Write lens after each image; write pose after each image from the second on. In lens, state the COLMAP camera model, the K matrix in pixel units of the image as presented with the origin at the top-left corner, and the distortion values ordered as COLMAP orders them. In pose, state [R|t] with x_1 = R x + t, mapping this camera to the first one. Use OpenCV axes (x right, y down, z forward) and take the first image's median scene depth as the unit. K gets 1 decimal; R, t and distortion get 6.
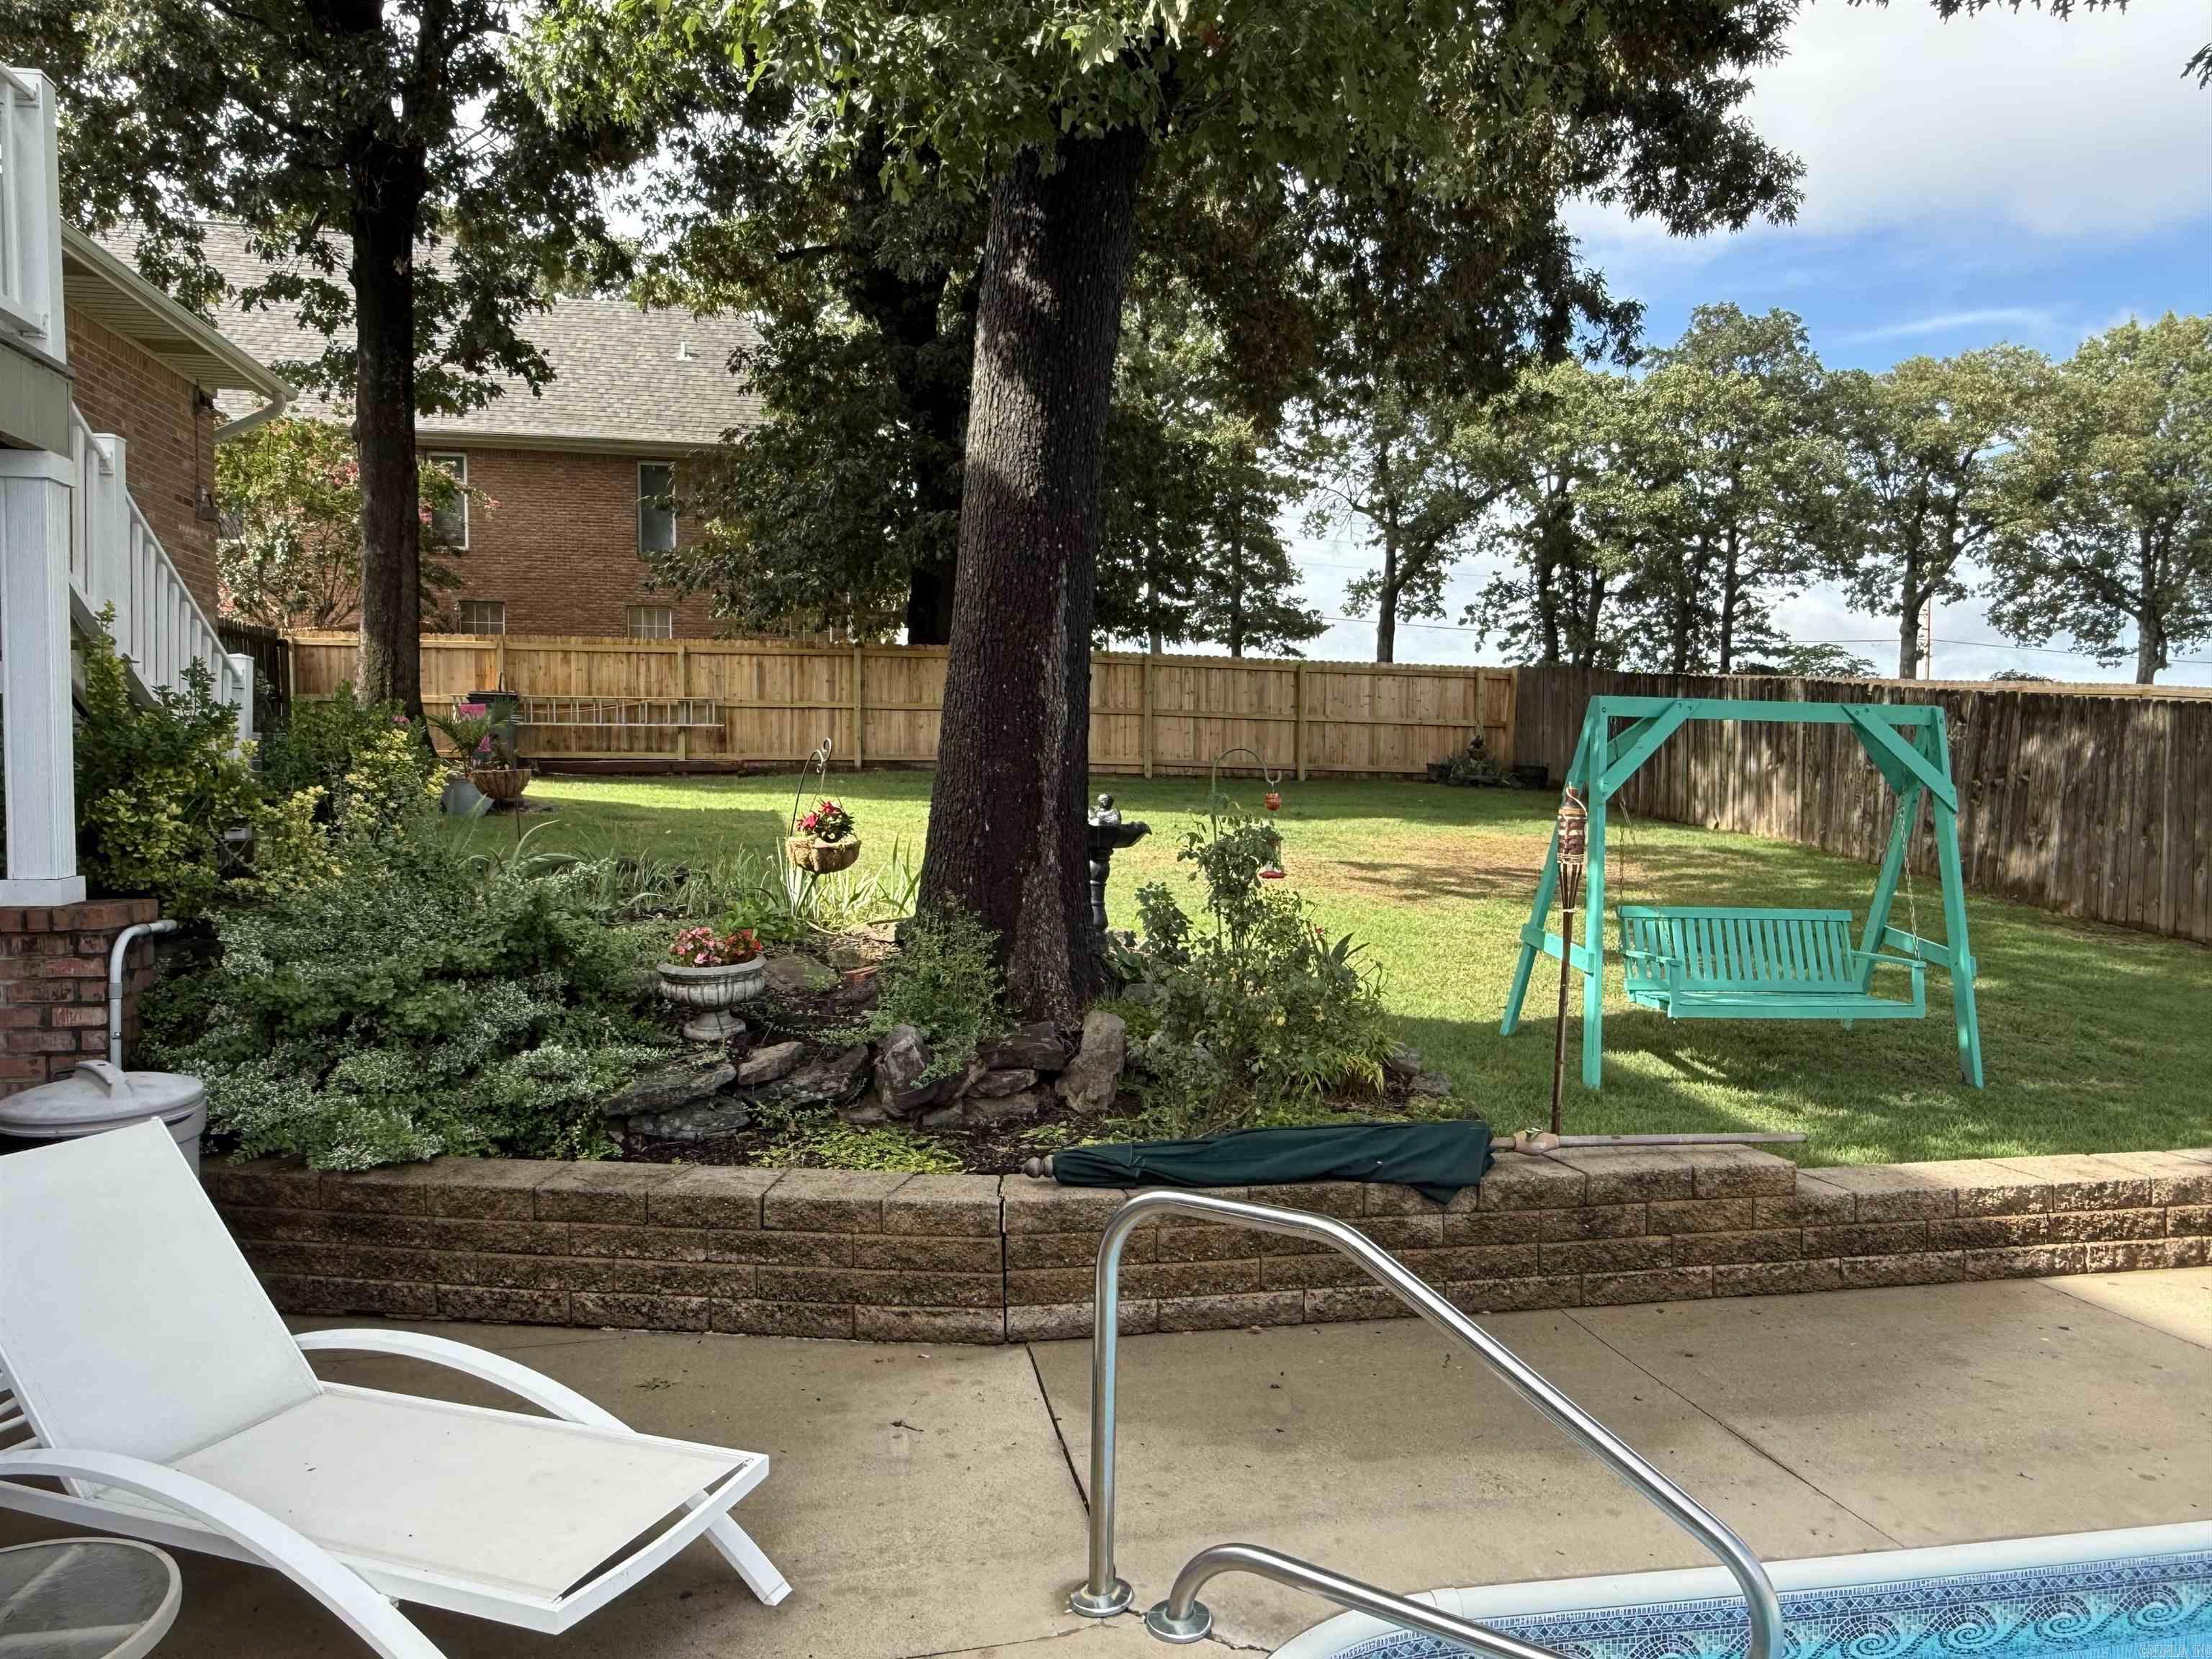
lens RADIAL K [[1508.7, 0, 1106.0], [0, 1508.7, 829.5], [0, 0, 1]] dist [-0.005491, 0.005102]
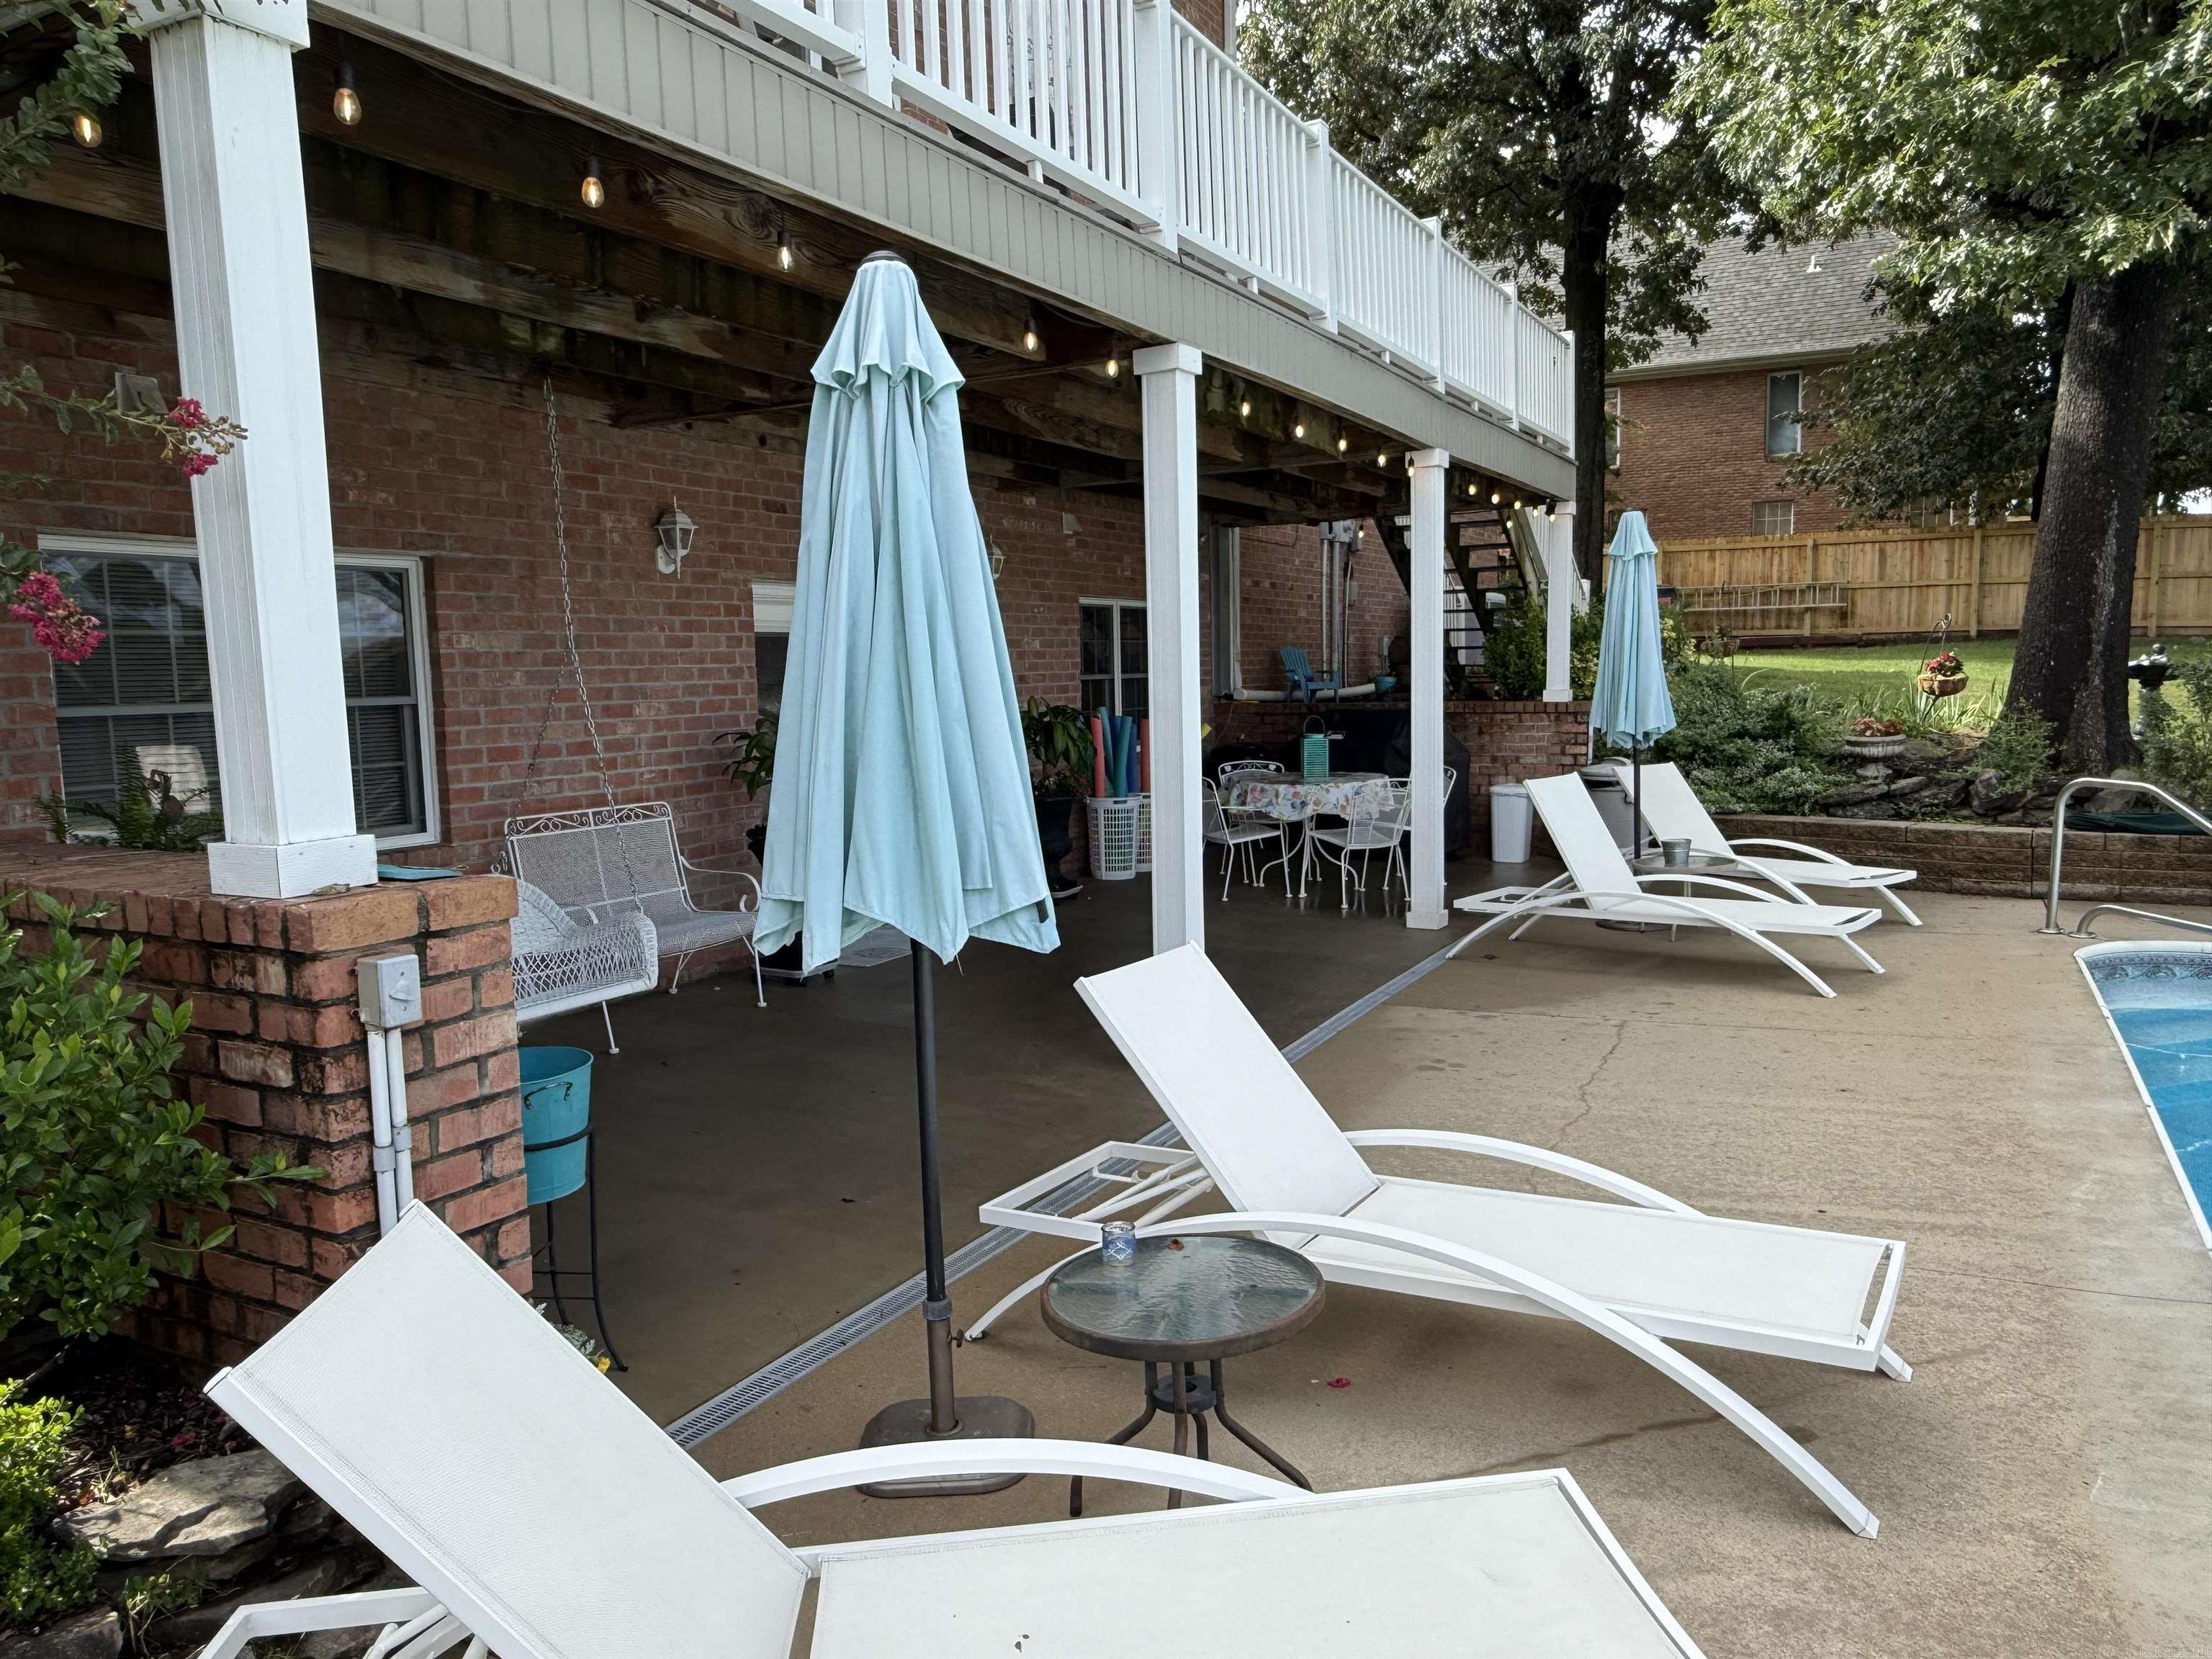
lens RADIAL K [[1511.1, 0, 1099.0], [0, 1511.1, 840.6], [0, 0, 1]] dist [0.002695, -0.001371]
pose [[0.773760, 0.054671, -0.631116, 0.171668], [-0.001476, 0.996422, 0.084506, 0.054010], [0.633478, -0.064456, 0.771072, -0.981079]]
